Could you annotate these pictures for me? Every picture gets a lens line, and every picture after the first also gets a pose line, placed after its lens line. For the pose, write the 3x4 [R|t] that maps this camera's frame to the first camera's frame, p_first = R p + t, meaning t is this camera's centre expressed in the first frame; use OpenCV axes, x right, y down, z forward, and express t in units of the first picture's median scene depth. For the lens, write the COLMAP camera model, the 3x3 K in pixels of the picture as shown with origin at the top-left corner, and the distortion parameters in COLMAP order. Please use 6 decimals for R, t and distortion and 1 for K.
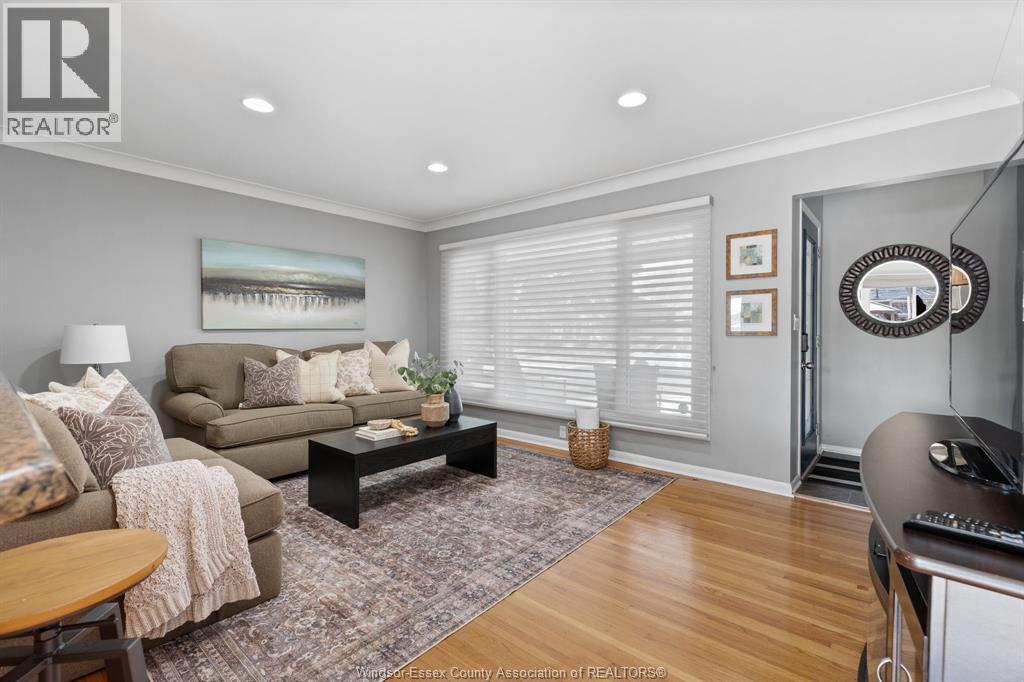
lens RADIAL K [[460.9, 0, 512.7], [0, 460.9, 333.7], [0, 0, 1]] dist [0.003451, -0.000315]
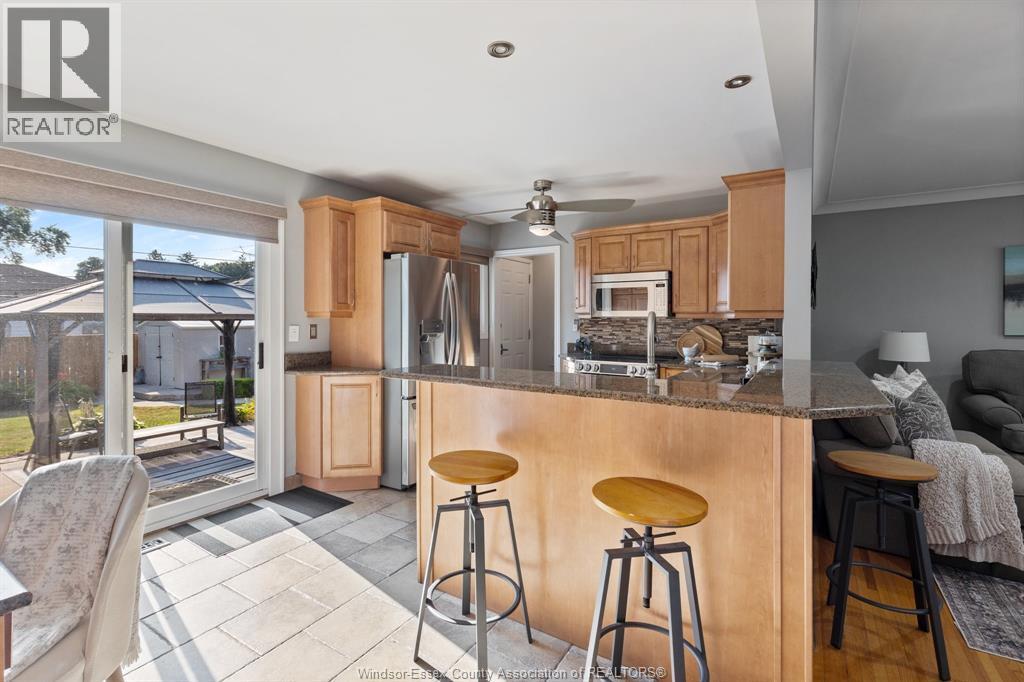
lens RADIAL K [[460.9, 0, 516.1], [0, 460.9, 323.4], [0, 0, 1]] dist [0.003451, -0.000315]
pose [[0.138047, 0.011173, -0.990363, 0.253928], [-0.009348, 0.999907, 0.009978, -0.045602], [0.990382, 0.007880, 0.138139, -0.281490]]
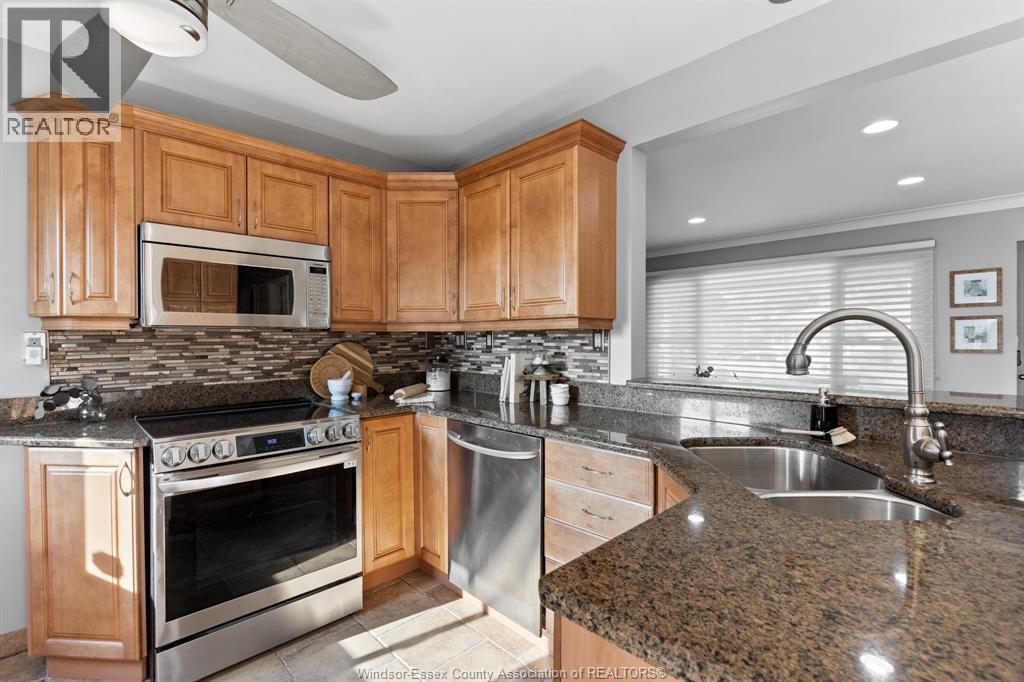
lens RADIAL K [[460.9, 0, 509.1], [0, 460.9, 339.4], [0, 0, 1]] dist [0.003451, -0.000315]
pose [[0.994764, -0.004679, -0.102091, -0.627477], [0.004203, 0.999979, -0.004876, -0.031846], [0.102111, 0.004422, 0.994763, -0.381436]]
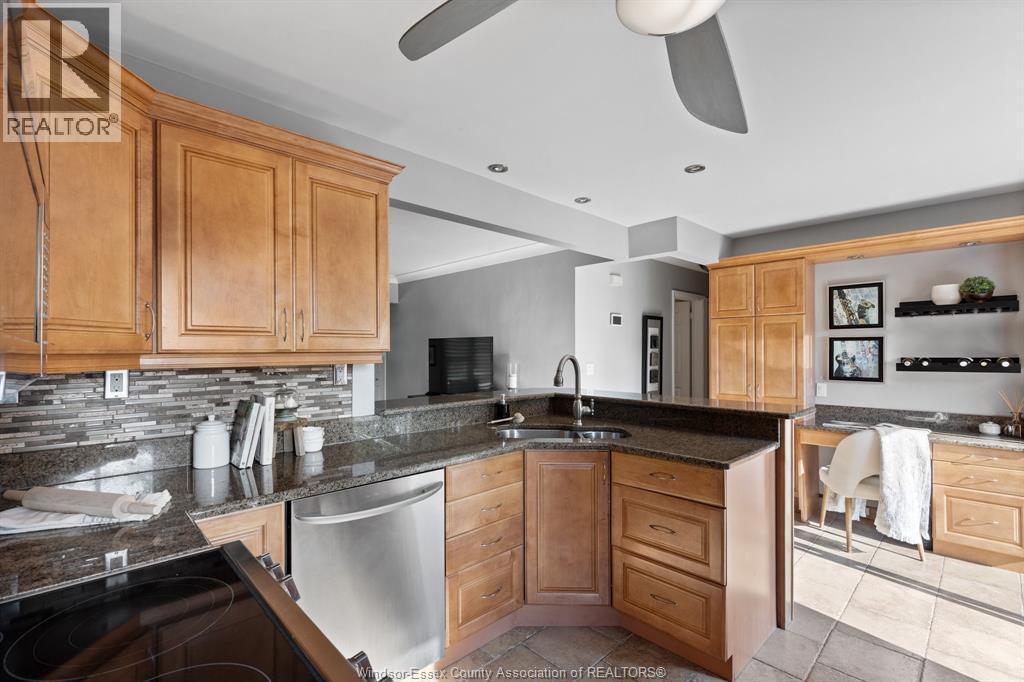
lens RADIAL K [[460.9, 0, 510.4], [0, 460.9, 346.7], [0, 0, 1]] dist [0.003451, -0.000315]
pose [[0.109268, 0.007028, 0.993987, -1.246737], [0.010843, 0.999907, -0.008262, -0.067222], [-0.993953, 0.011680, 0.109182, 0.034011]]
